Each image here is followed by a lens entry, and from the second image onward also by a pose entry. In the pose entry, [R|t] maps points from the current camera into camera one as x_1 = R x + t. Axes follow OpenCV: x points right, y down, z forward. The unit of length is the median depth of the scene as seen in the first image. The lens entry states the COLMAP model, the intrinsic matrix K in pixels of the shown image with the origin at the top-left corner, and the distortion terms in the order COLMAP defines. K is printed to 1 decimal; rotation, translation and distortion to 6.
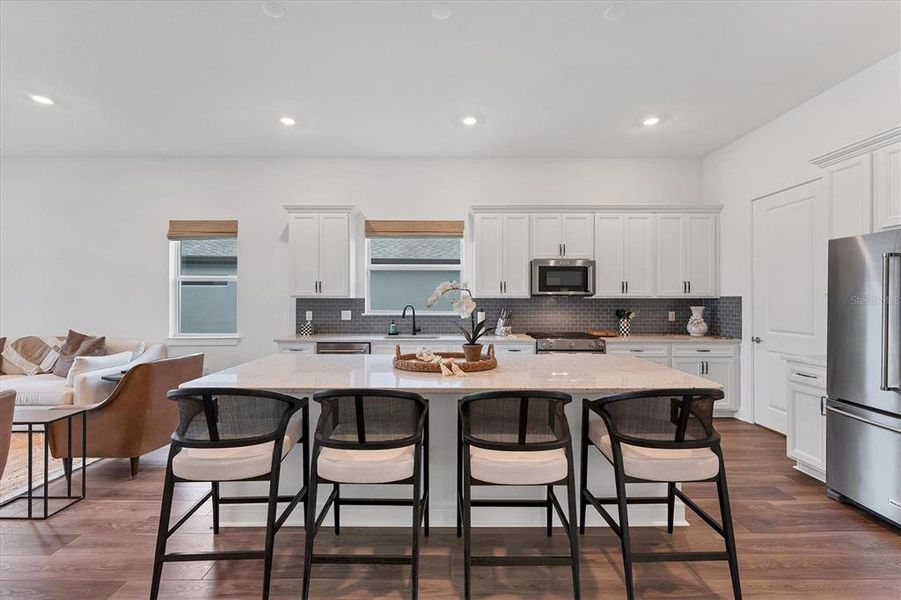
lens RADIAL K [[370.6, 0, 449.6], [0, 370.6, 297.7], [0, 0, 1]] dist [0.002901, 0.000139]
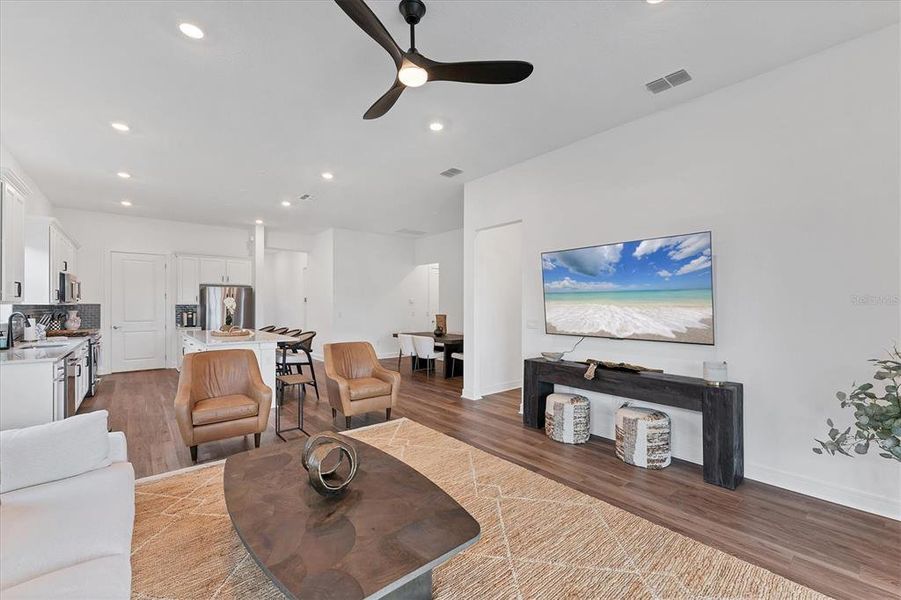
lens RADIAL K [[370.6, 0, 450.0], [0, 370.6, 305.2], [0, 0, 1]] dist [0.002901, 0.000139]
pose [[-0.646735, 0.000275, 0.762715, -1.483821], [-0.002213, 0.999995, -0.002237, 0.002503], [-0.762712, -0.003134, -0.646731, 0.815577]]
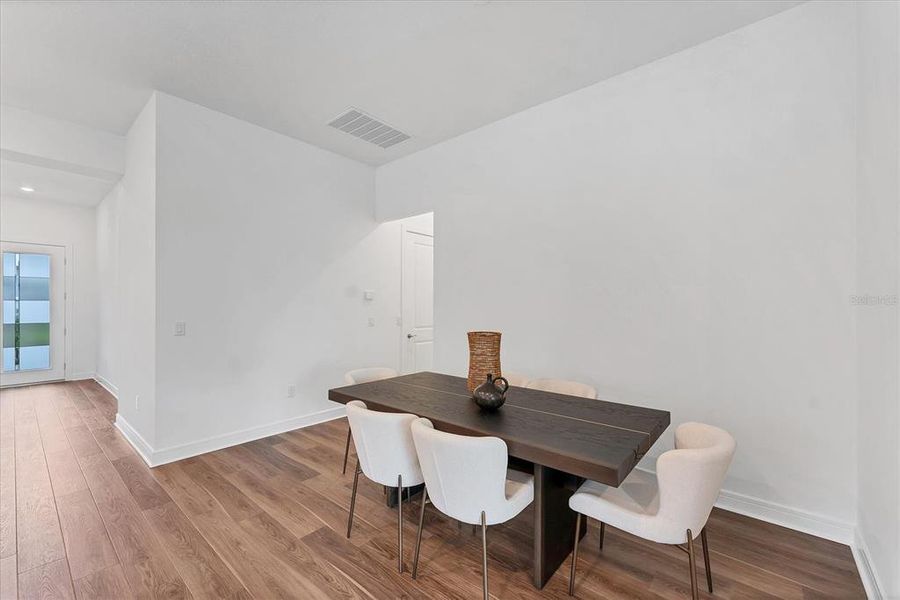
lens RADIAL K [[370.2, 0, 447.0], [0, 370.2, 294.2], [0, 0, 1]] dist [0.002901, 0.000139]
pose [[-0.763197, 0.020111, 0.645853, -0.487041], [-0.000850, 0.999483, -0.032128, 0.003495], [-0.646166, -0.025069, -0.762785, 0.210734]]
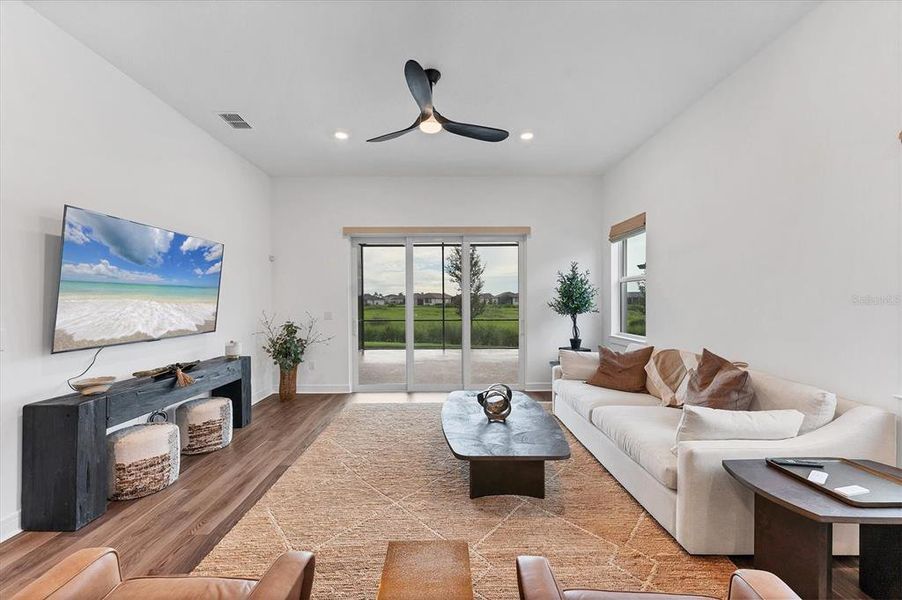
lens RADIAL K [[371.0, 0, 444.3], [0, 371.0, 303.6], [0, 0, 1]] dist [0.002901, 0.000139]
pose [[0.004031, 0.009958, -0.999942, -0.392013], [0.007923, 0.999919, 0.009990, 0.001679], [0.999960, -0.007962, 0.003952, 0.546671]]
